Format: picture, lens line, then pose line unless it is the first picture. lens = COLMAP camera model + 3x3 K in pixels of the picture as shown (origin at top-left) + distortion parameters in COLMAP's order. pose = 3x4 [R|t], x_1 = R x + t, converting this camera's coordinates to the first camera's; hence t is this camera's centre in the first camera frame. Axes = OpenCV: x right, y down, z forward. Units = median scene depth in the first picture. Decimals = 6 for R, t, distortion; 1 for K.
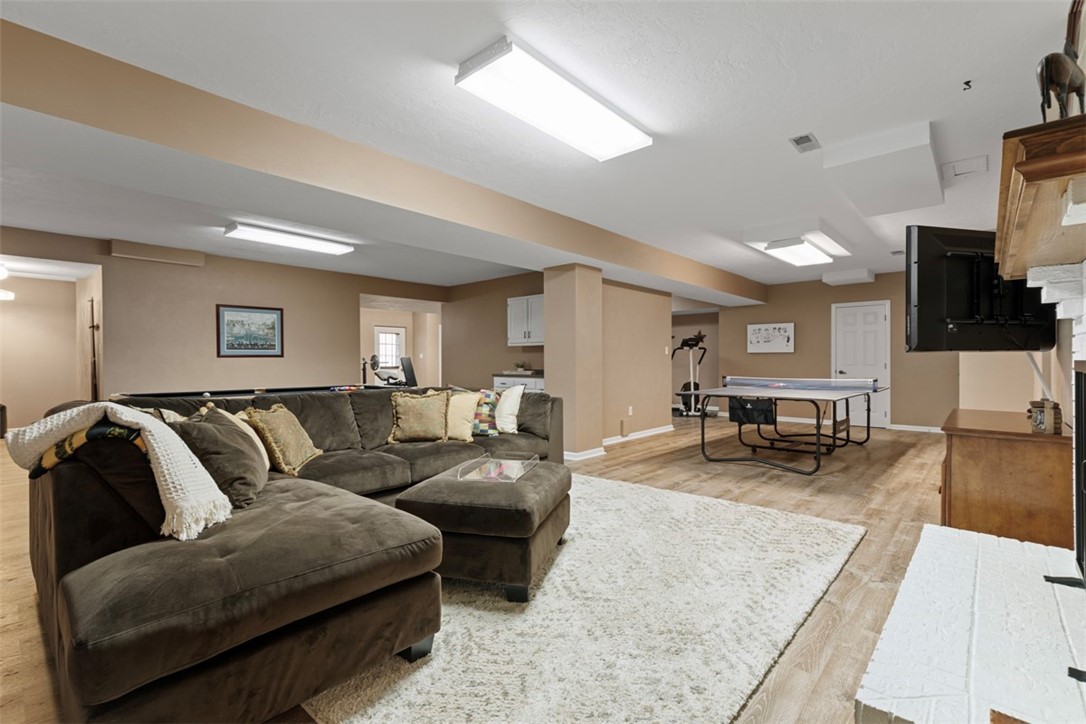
lens RADIAL K [[491.3, 0, 543.0], [0, 491.3, 362.0], [0, 0, 1]] dist [0.000630, 0.000233]
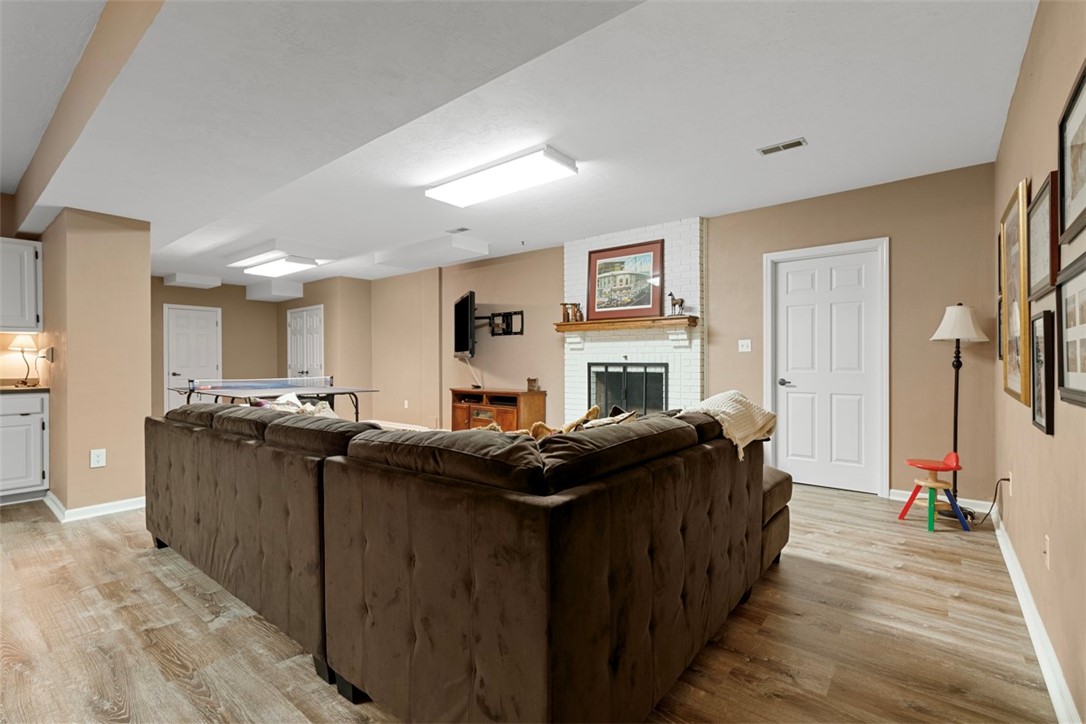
lens RADIAL K [[491.3, 0, 543.0], [0, 491.3, 362.0], [0, 0, 1]] dist [0.000630, 0.000233]
pose [[-0.053525, 0.002900, 0.998562, -0.629966], [0.002345, 0.999993, -0.002778, 0.000820], [-0.998564, 0.002192, -0.053532, 0.450491]]
